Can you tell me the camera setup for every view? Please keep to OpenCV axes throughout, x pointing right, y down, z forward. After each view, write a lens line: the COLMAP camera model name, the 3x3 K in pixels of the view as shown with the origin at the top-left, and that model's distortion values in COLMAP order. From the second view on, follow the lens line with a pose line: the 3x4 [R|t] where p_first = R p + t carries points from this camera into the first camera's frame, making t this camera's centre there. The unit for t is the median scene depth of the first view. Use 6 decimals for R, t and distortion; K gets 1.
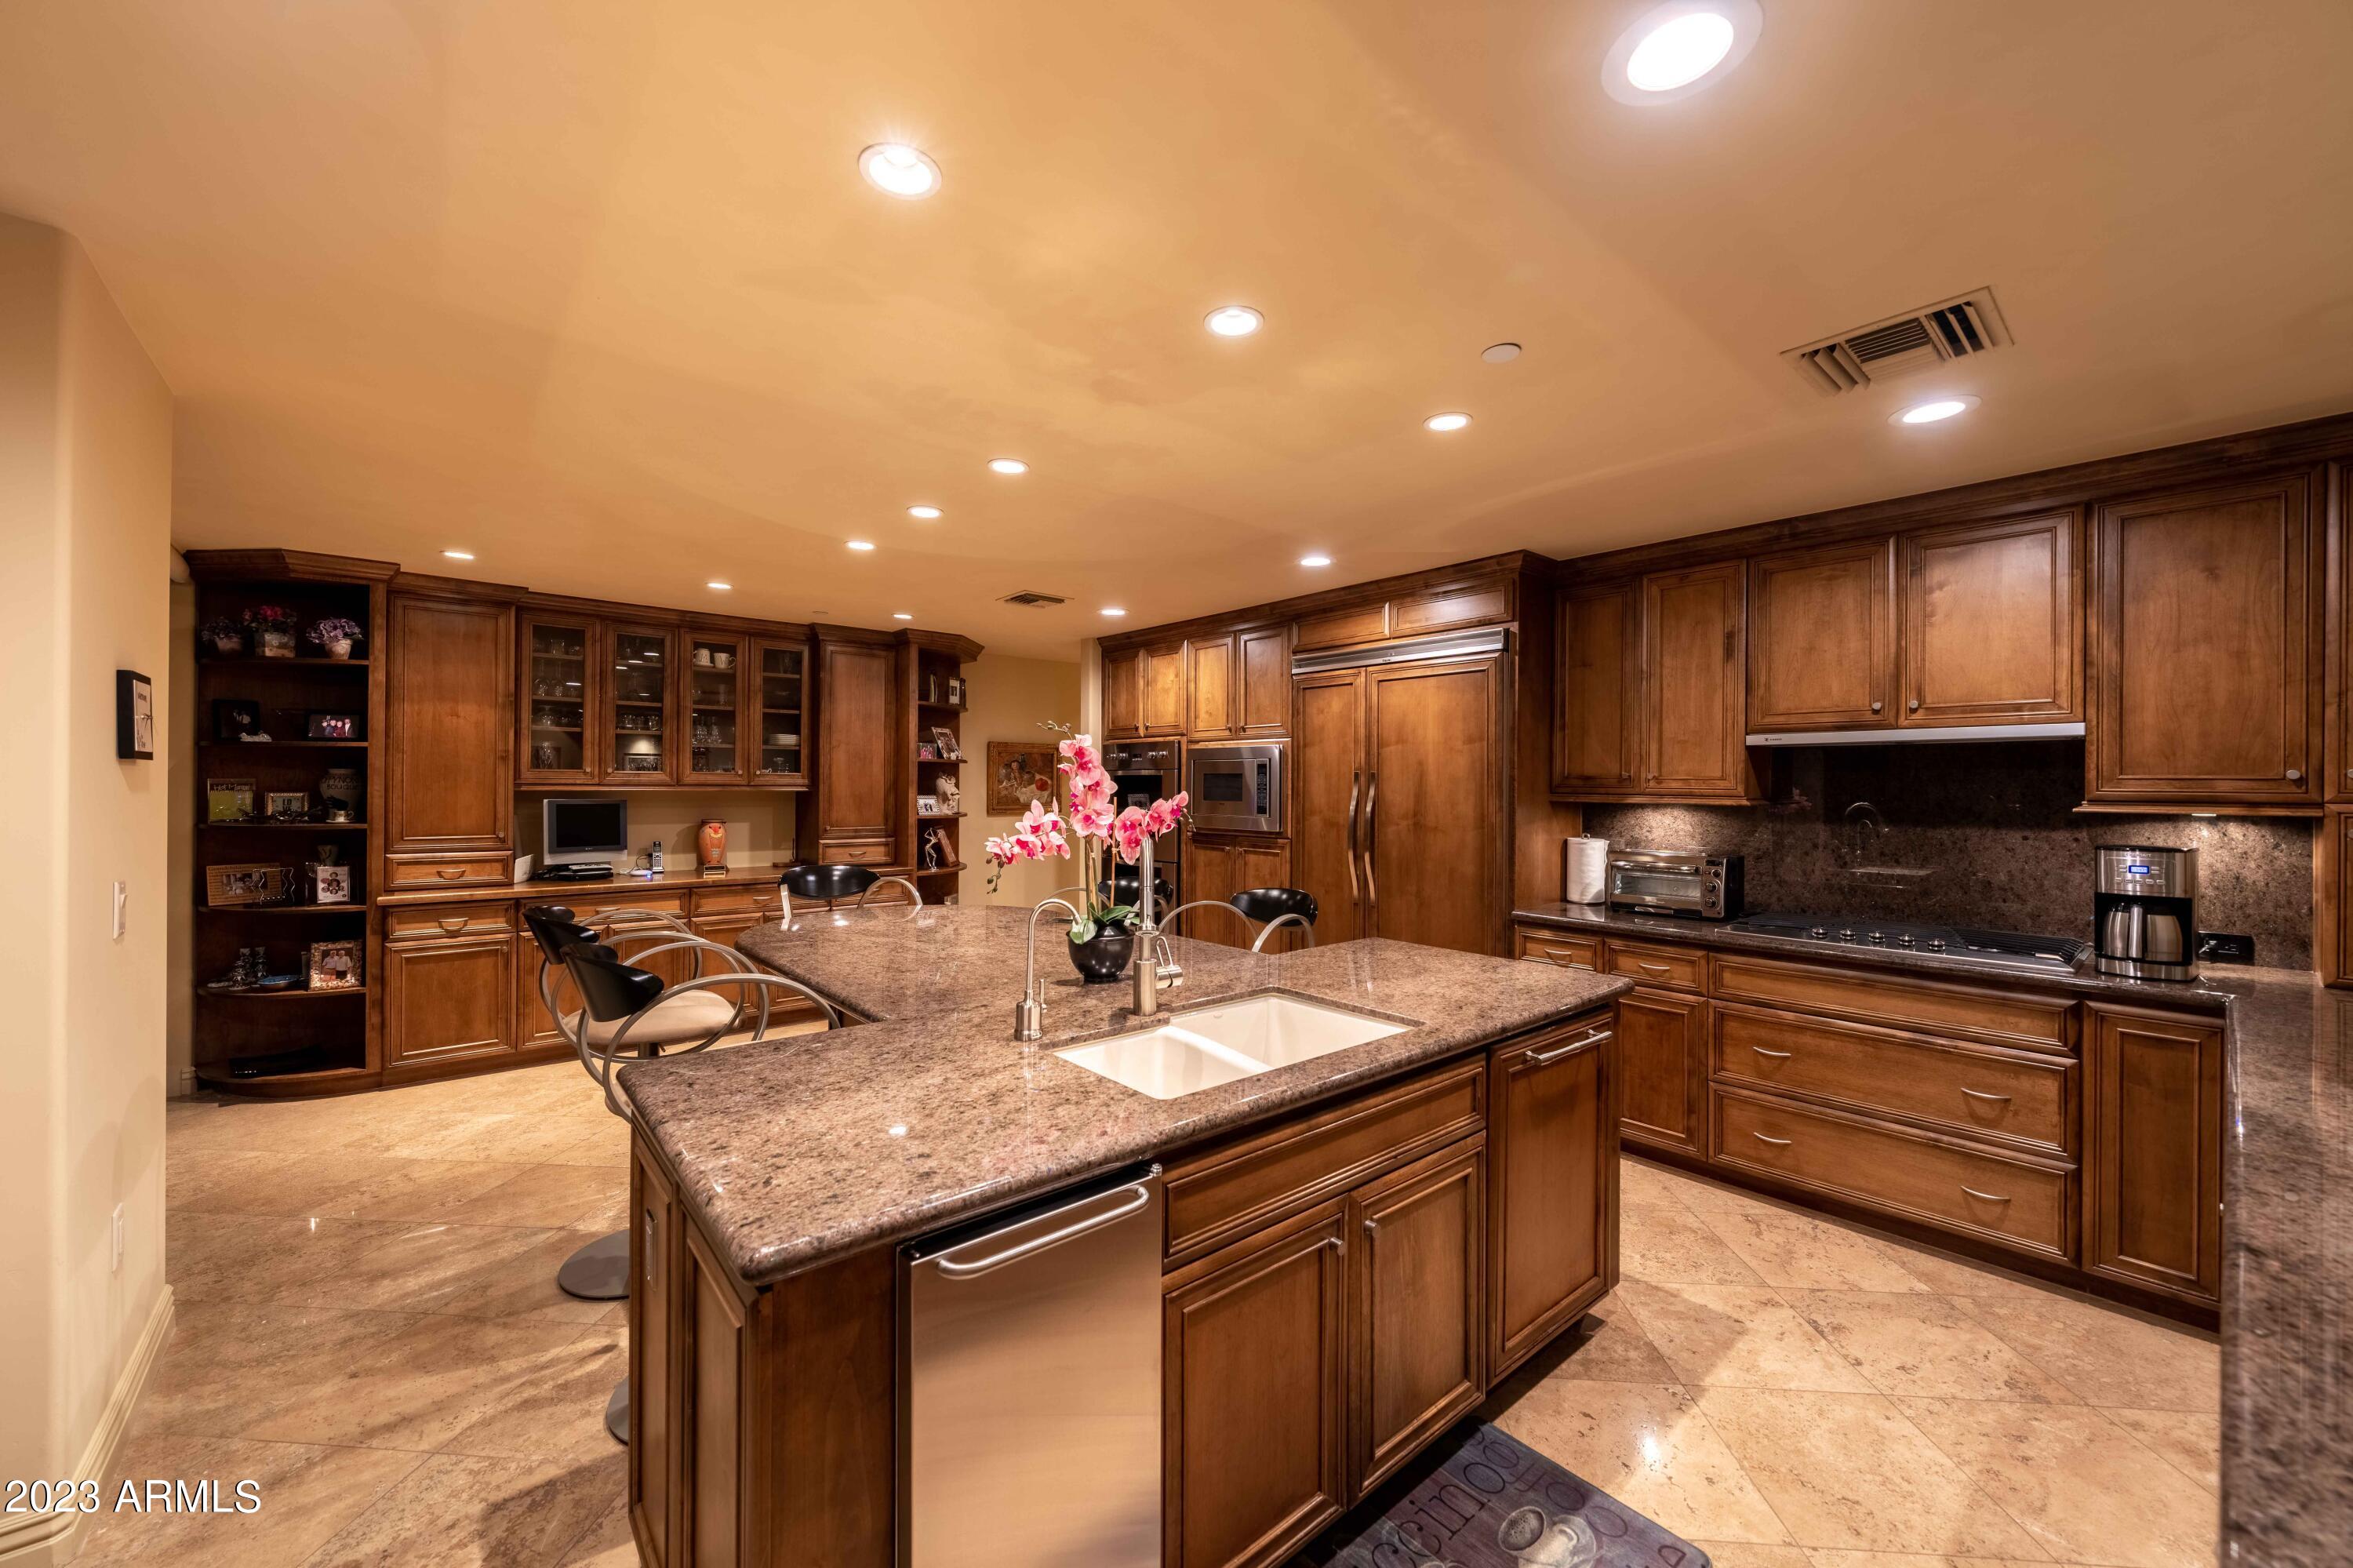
lens RADIAL K [[883.7, 0, 1205.4], [0, 883.7, 757.2], [0, 0, 1]] dist [0.001840, -0.000032]
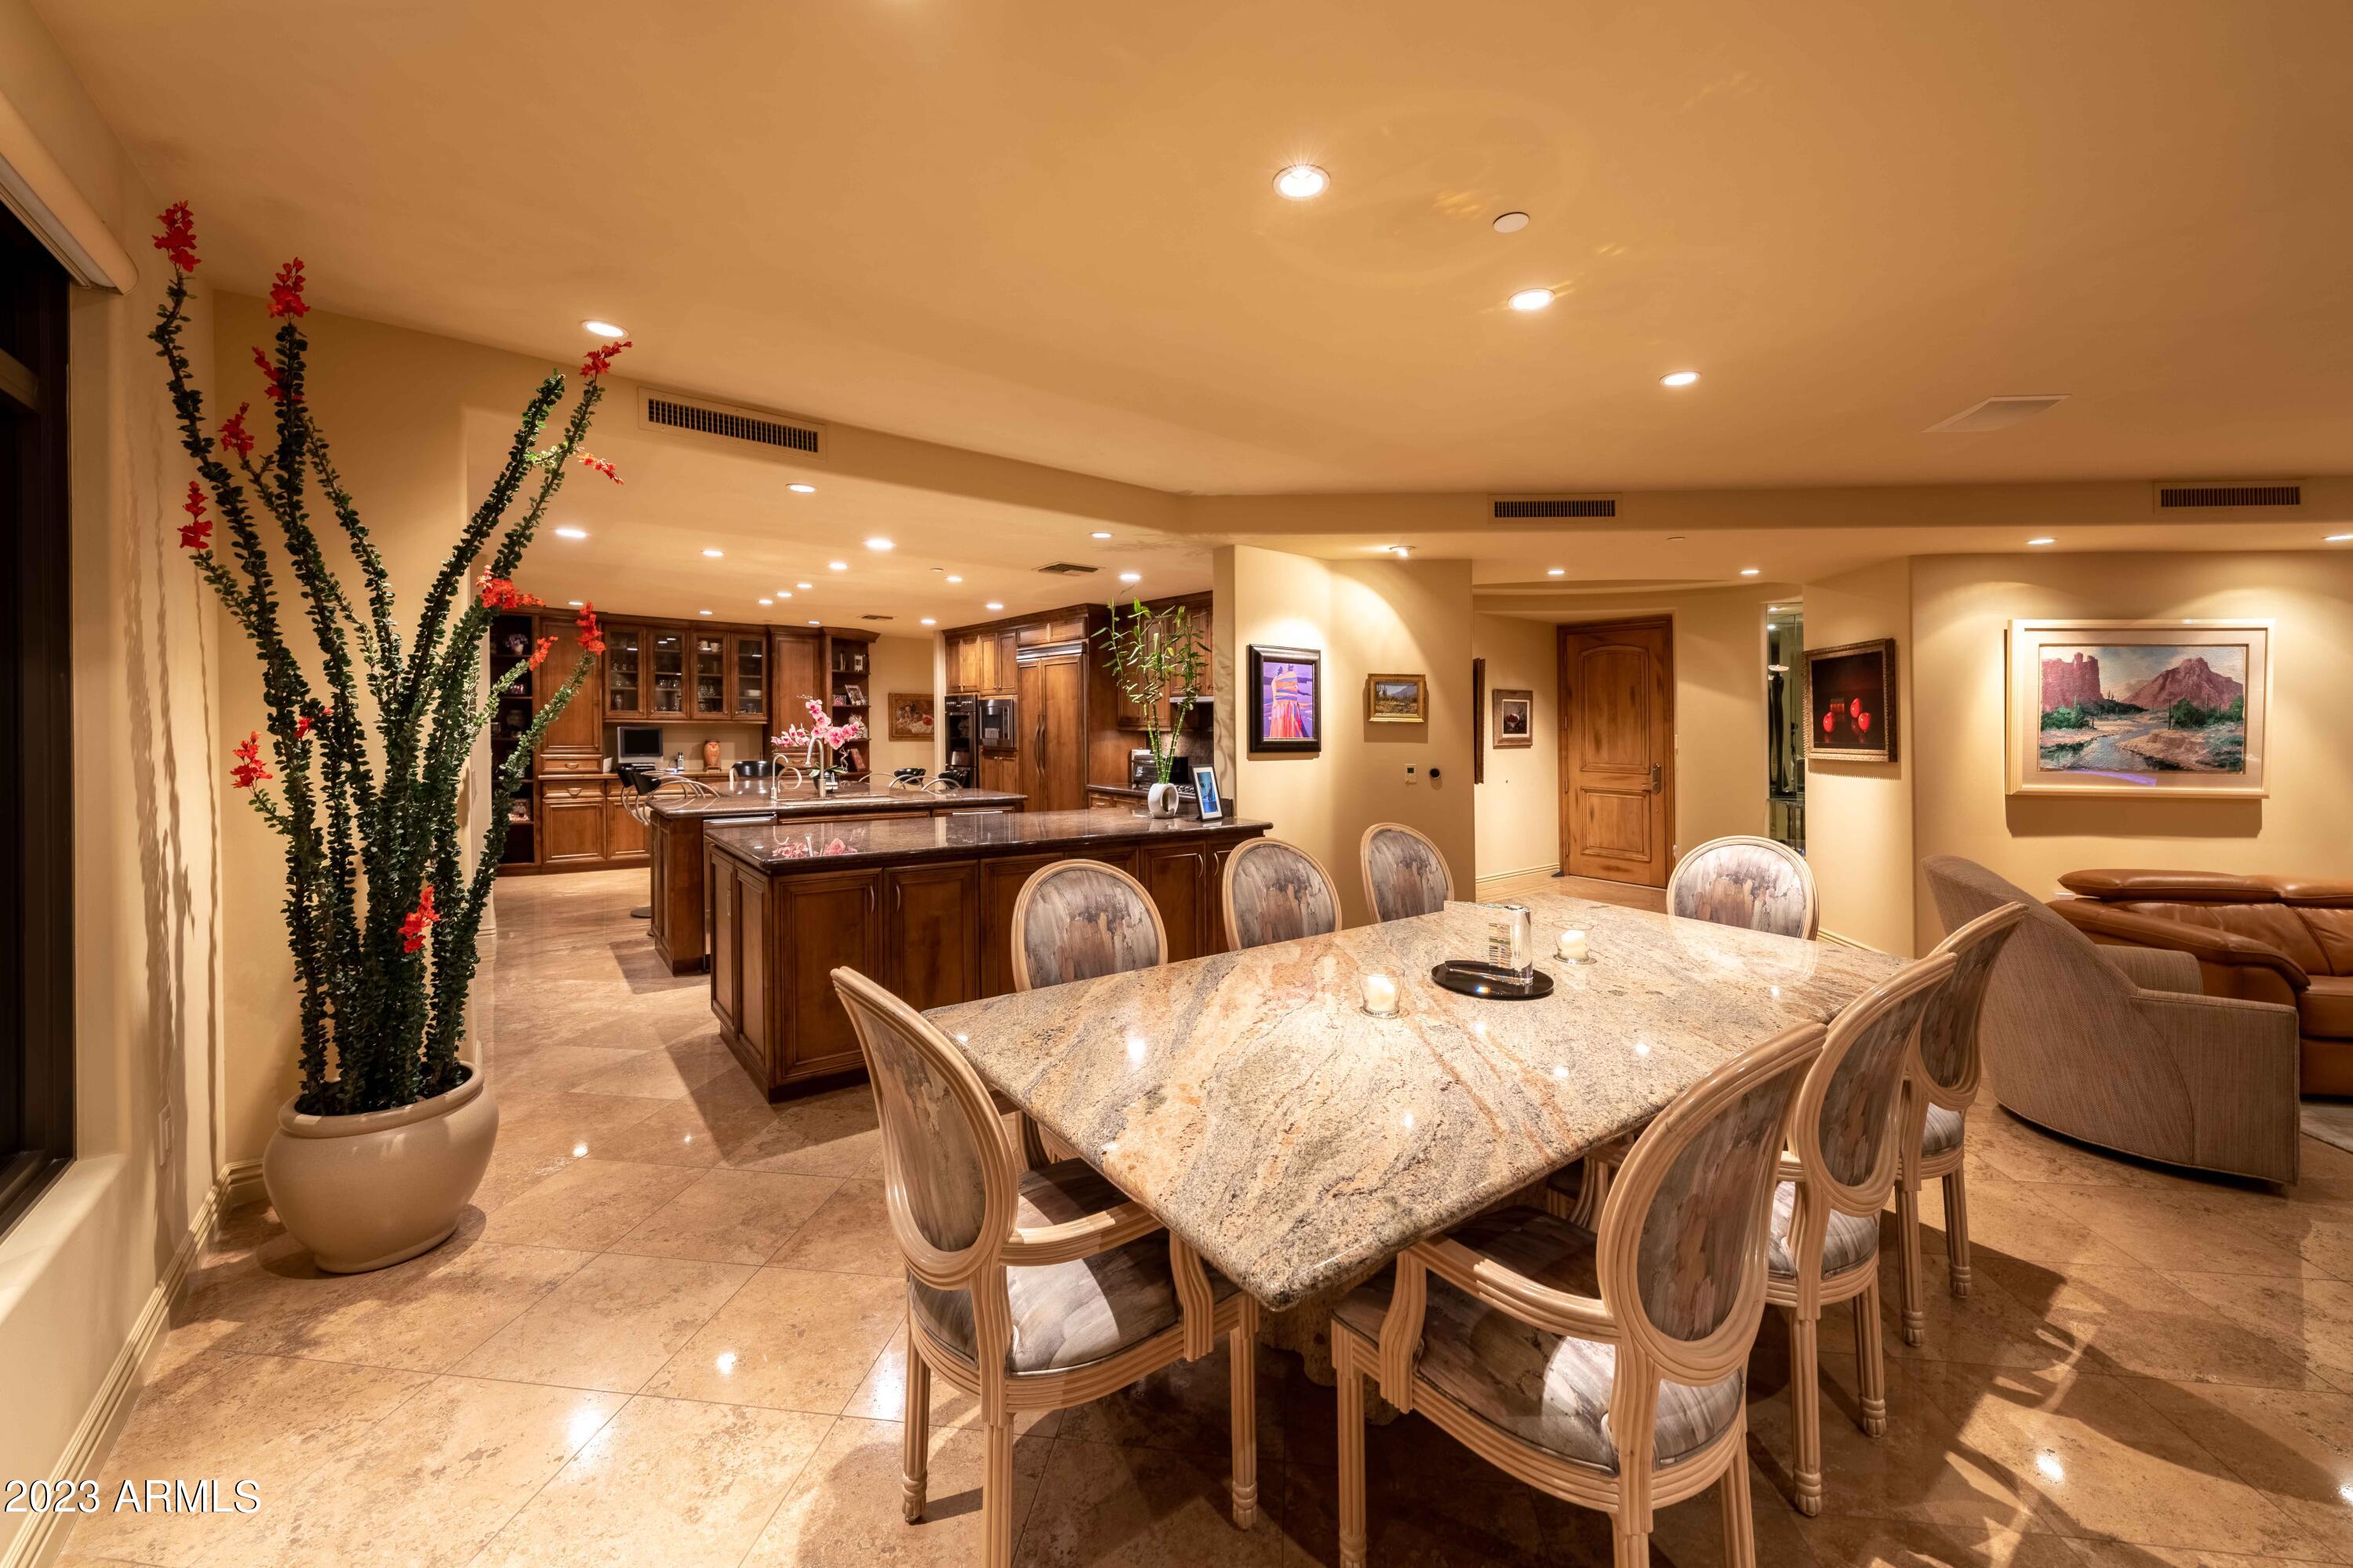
lens RADIAL K [[920.2, 0, 1204.4], [0, 920.2, 718.2], [0, 0, 1]] dist [-0.000500, -0.000006]
pose [[0.997956, 0.004007, -0.063773, 0.651522], [-0.002376, 0.999668, 0.025643, -0.024780], [0.063854, -0.025439, 0.997635, -0.915051]]
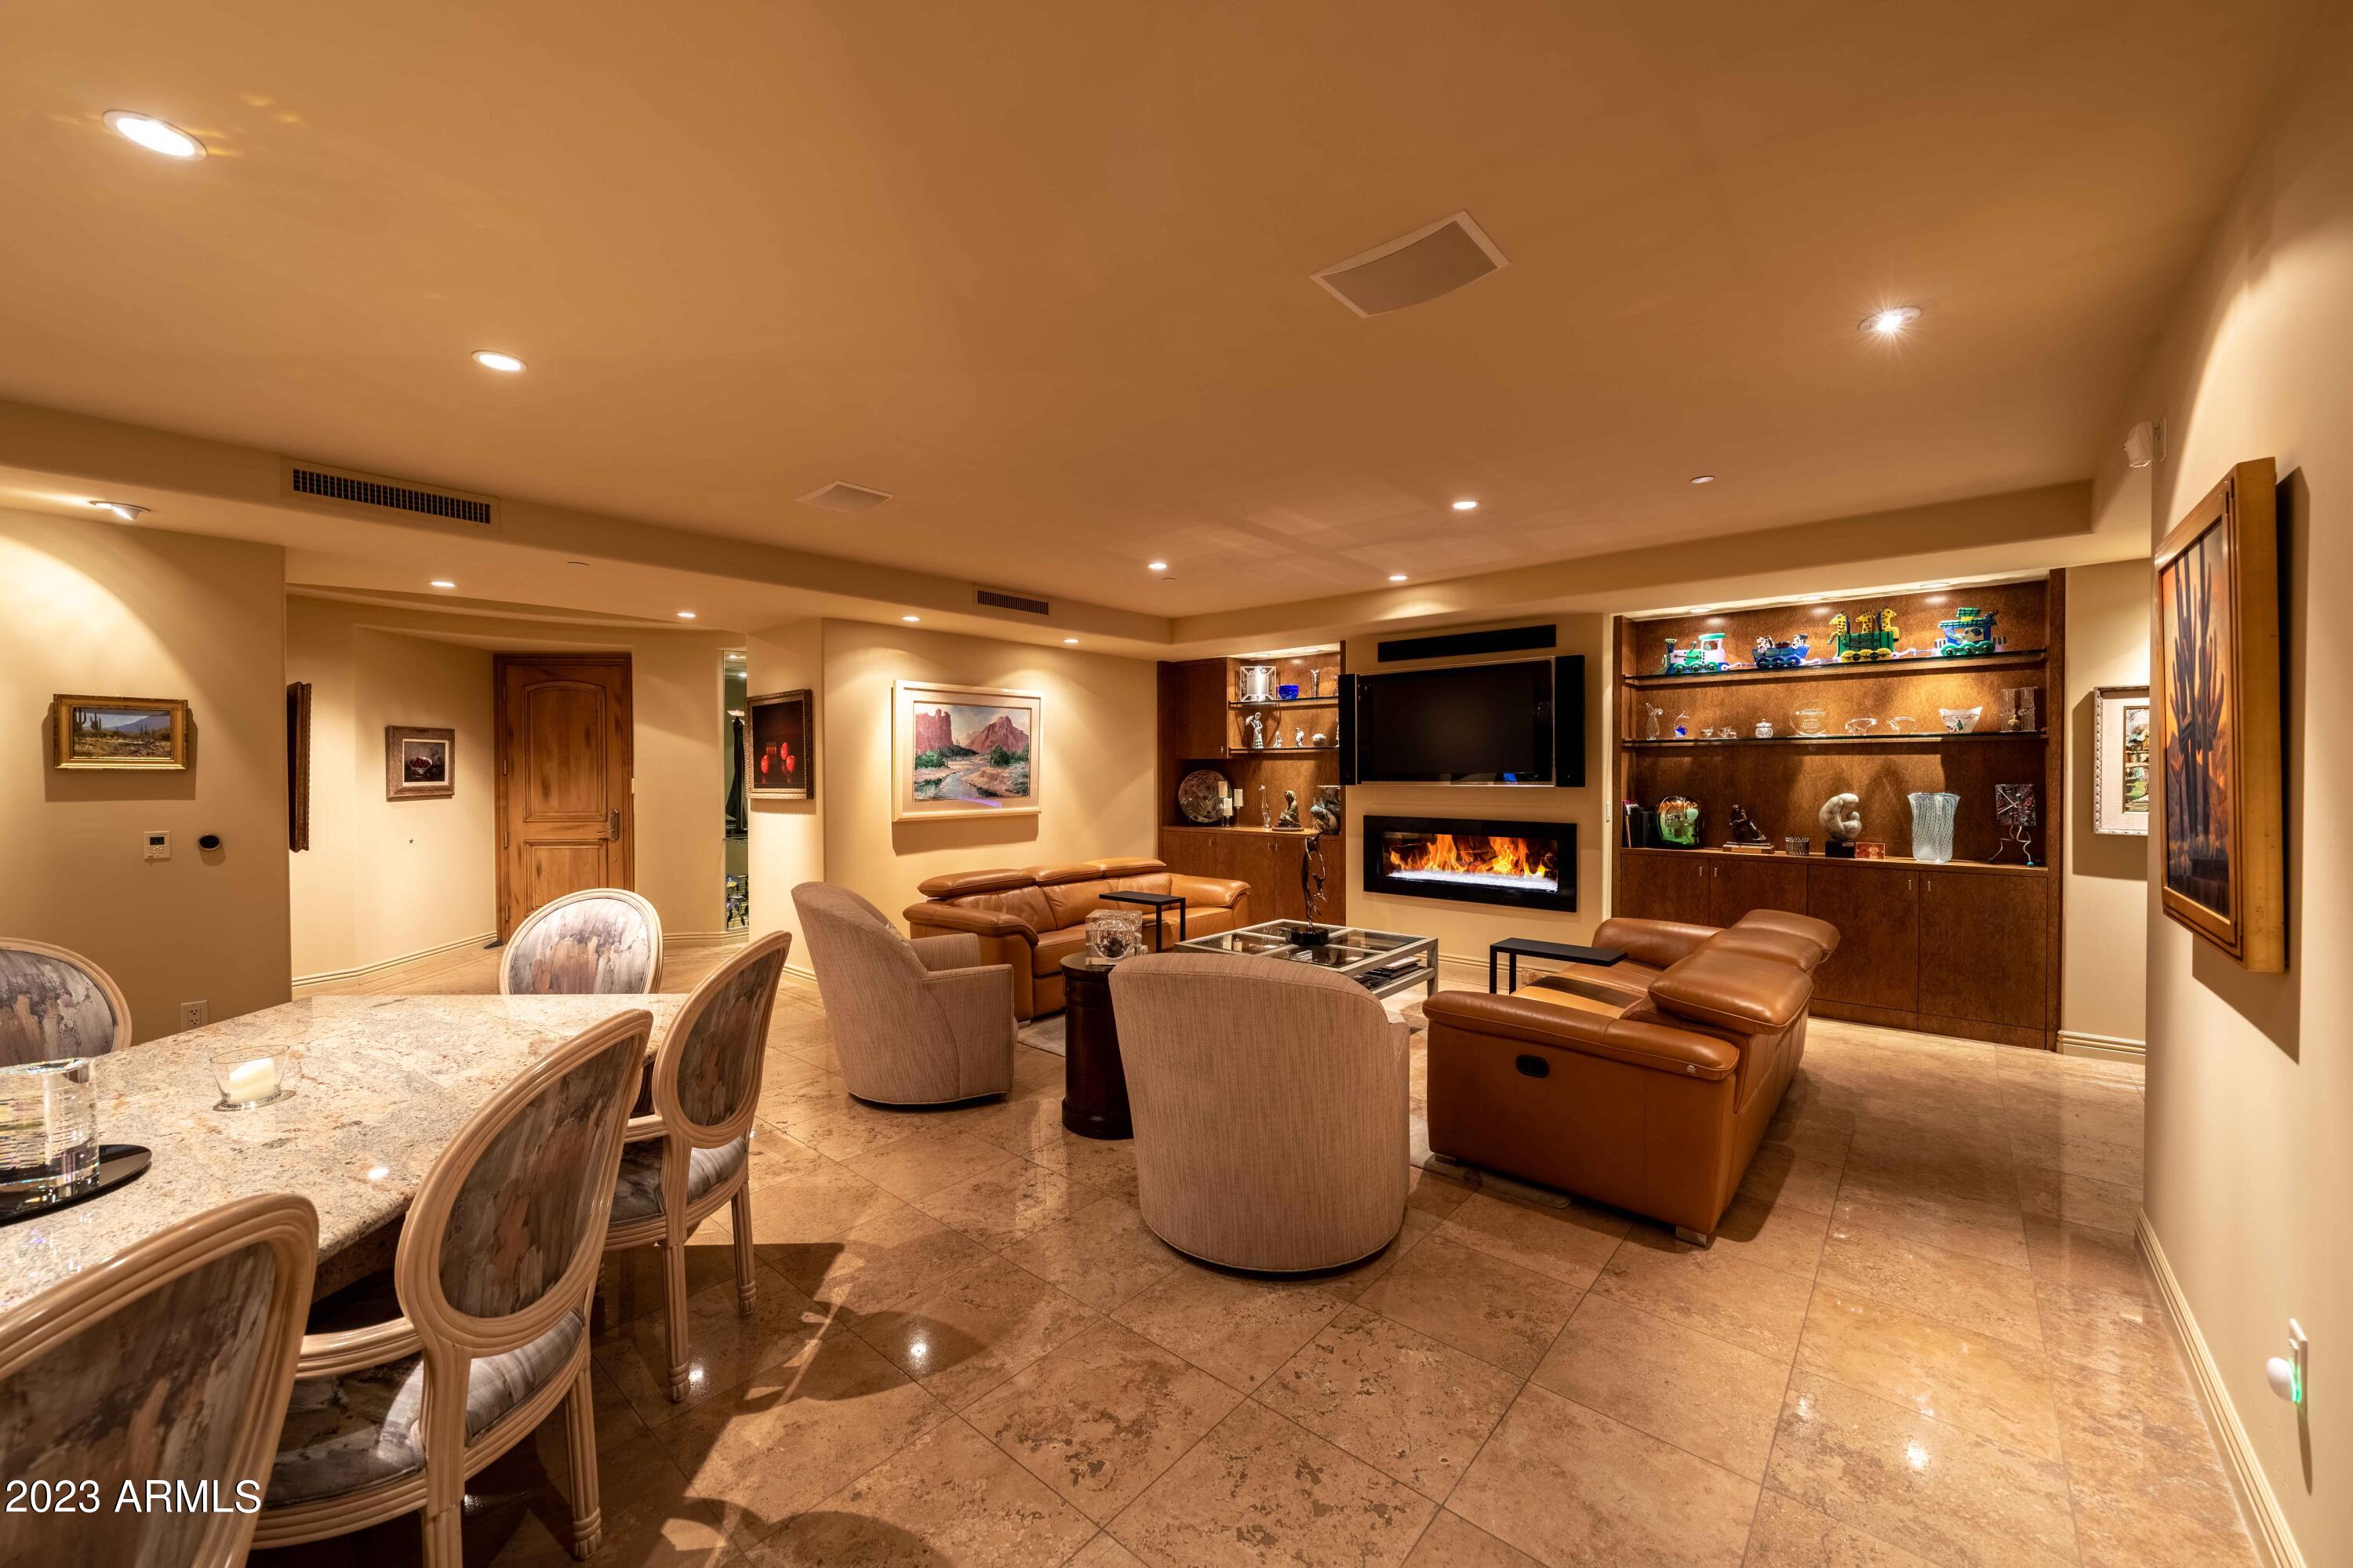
lens RADIAL K [[883.7, 0, 1185.5], [0, 883.7, 767.5], [0, 0, 1]] dist [0.001840, -0.000032]
pose [[0.616597, -0.007712, 0.787241, 0.796291], [-0.016697, 0.999599, 0.022870, -0.024292], [-0.787102, -0.027246, 0.616221, -0.894605]]
